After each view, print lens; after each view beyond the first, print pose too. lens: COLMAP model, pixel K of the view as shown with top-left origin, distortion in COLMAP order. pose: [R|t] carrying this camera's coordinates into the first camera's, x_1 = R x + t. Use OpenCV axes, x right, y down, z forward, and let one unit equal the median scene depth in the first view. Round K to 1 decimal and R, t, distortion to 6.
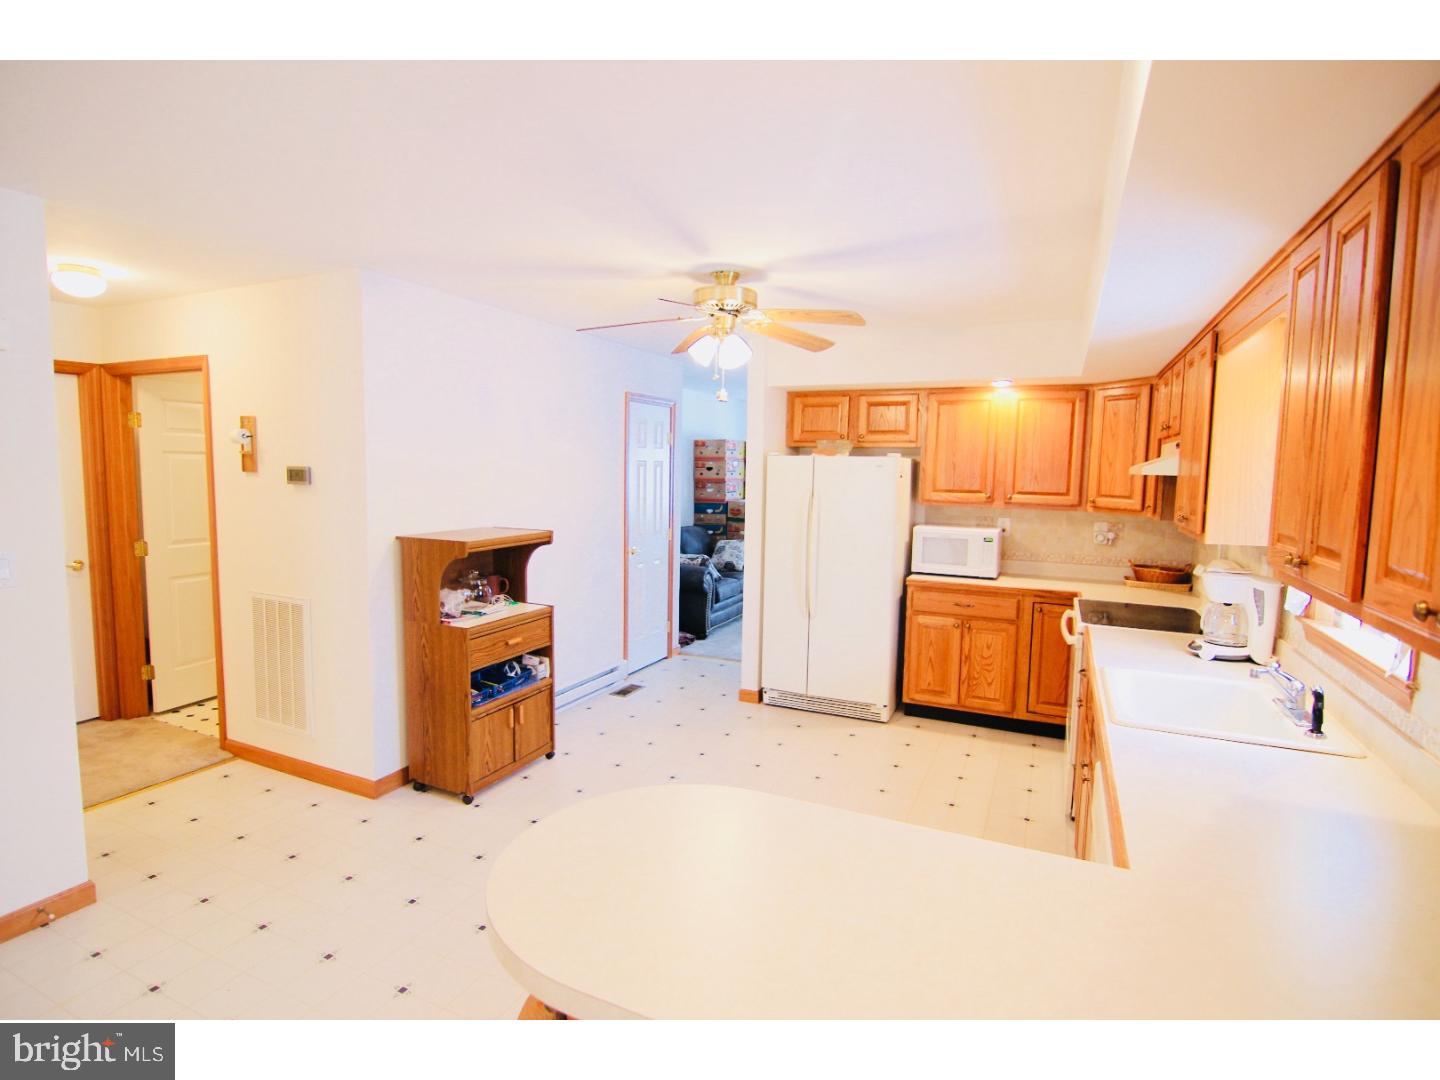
lens RADIAL K [[732.2, 0, 712.5], [0, 732.2, 533.6], [0, 0, 1]] dist [-0.009526, -0.007527]
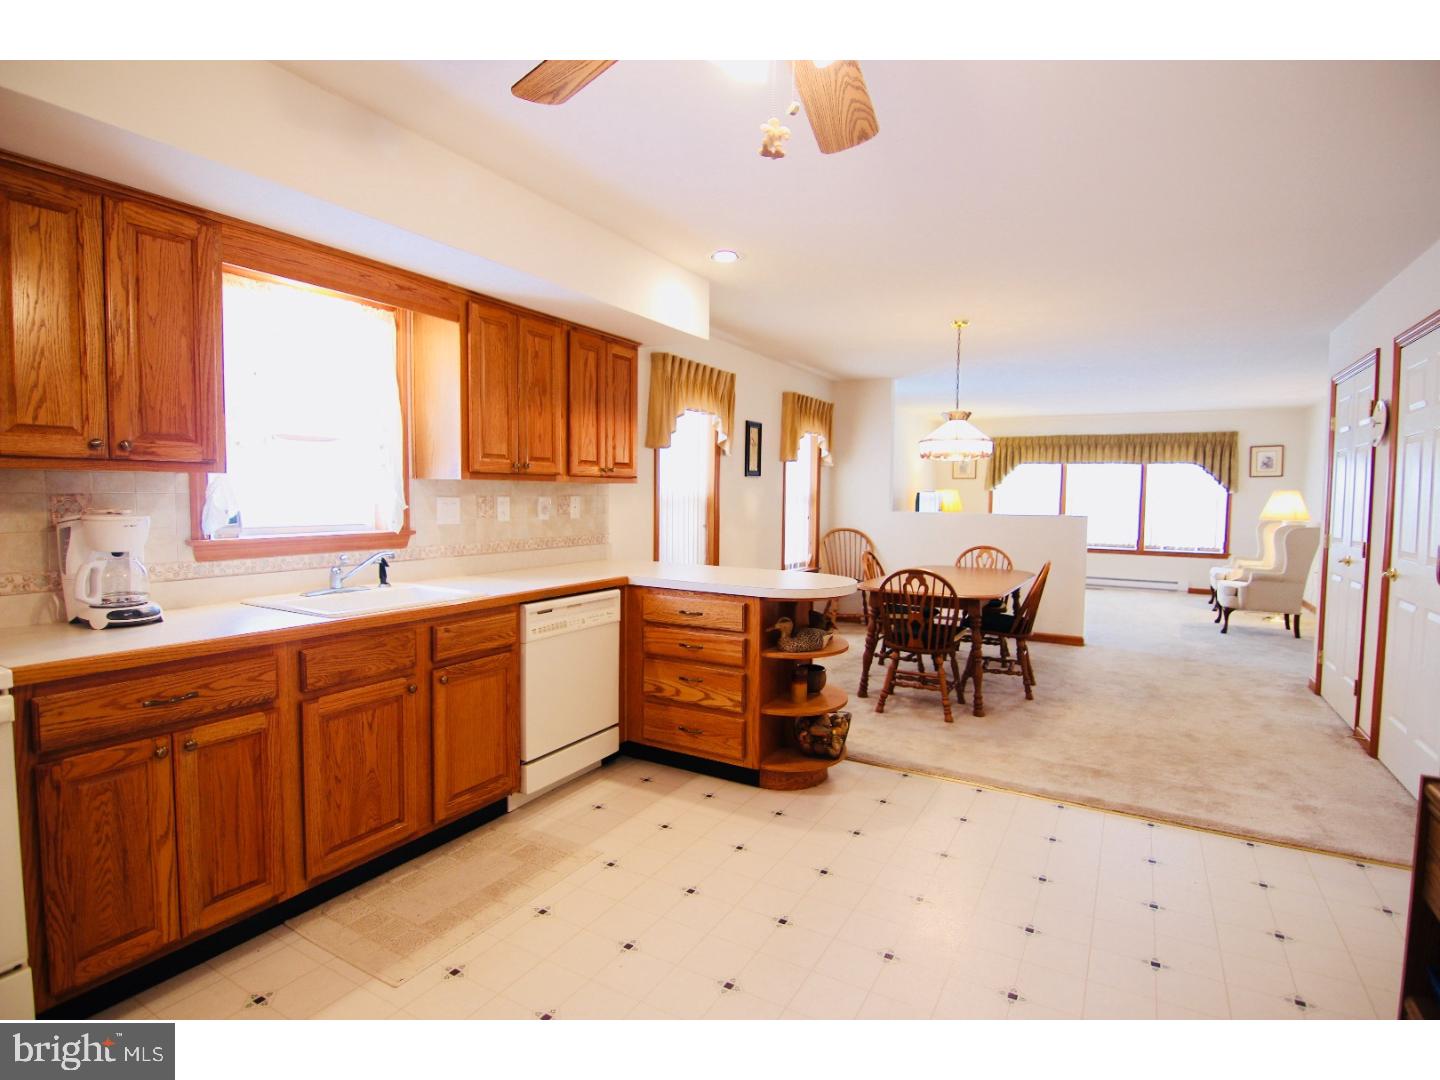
lens RADIAL K [[732.2, 0, 716.0], [0, 732.2, 538.8], [0, 0, 1]] dist [-0.009526, -0.007527]
pose [[-0.997469, -0.029959, 0.064487, 0.010979], [-0.019718, 0.987880, 0.153959, -0.030711], [-0.068318, 0.152298, -0.985971, 1.023879]]
